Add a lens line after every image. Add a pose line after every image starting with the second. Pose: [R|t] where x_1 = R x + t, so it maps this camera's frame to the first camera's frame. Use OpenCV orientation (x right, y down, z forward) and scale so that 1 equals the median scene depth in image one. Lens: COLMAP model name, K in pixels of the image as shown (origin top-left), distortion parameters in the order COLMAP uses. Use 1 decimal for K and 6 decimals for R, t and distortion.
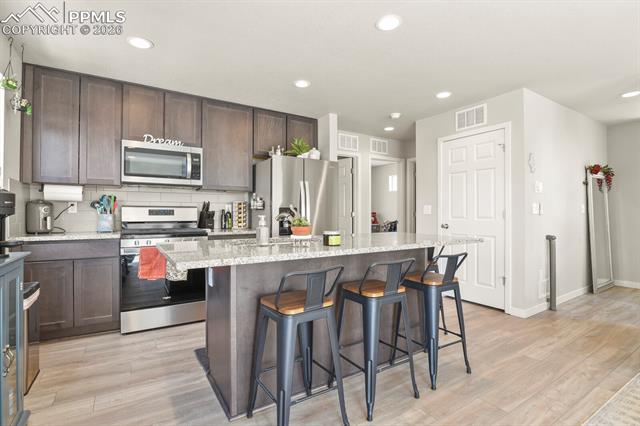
lens RADIAL K [[310.4, 0, 328.7], [0, 310.4, 213.1], [0, 0, 1]] dist [-0.000877, -0.000634]
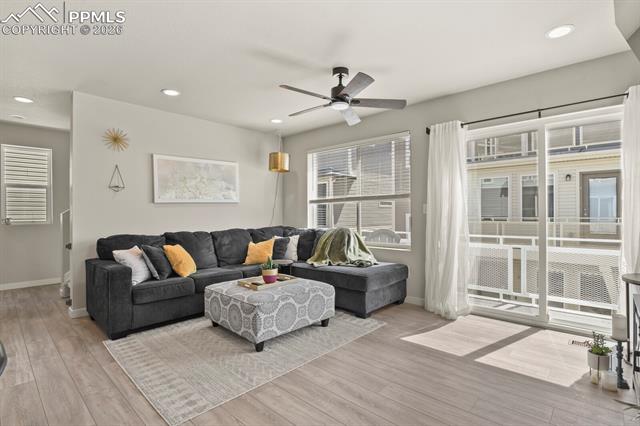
lens RADIAL K [[313.0, 0, 322.9], [0, 313.0, 213.4], [0, 0, 1]] dist [-0.000639, -0.004985]
pose [[-0.235885, 0.006073, 0.971762, -0.260911], [0.004109, 0.999978, -0.005252, 0.004071], [-0.971772, 0.002754, -0.235905, 0.279350]]
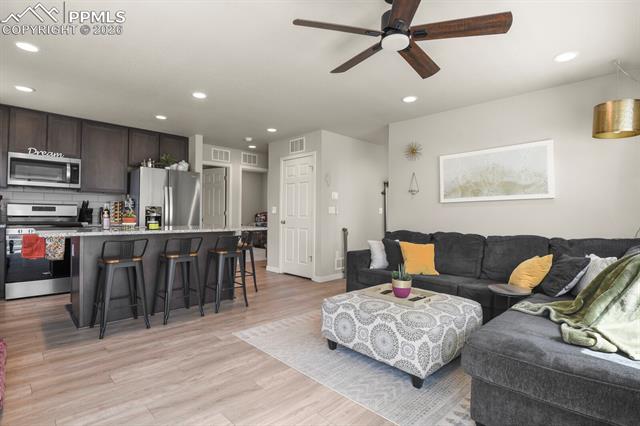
lens RADIAL K [[313.0, 0, 322.9], [0, 313.0, 213.4], [0, 0, 1]] dist [-0.000639, -0.004985]
pose [[0.979767, 0.012620, 0.199746, 0.320862], [-0.012574, 0.999920, -0.001501, 0.004130], [-0.199749, -0.001041, 0.979847, -0.471899]]
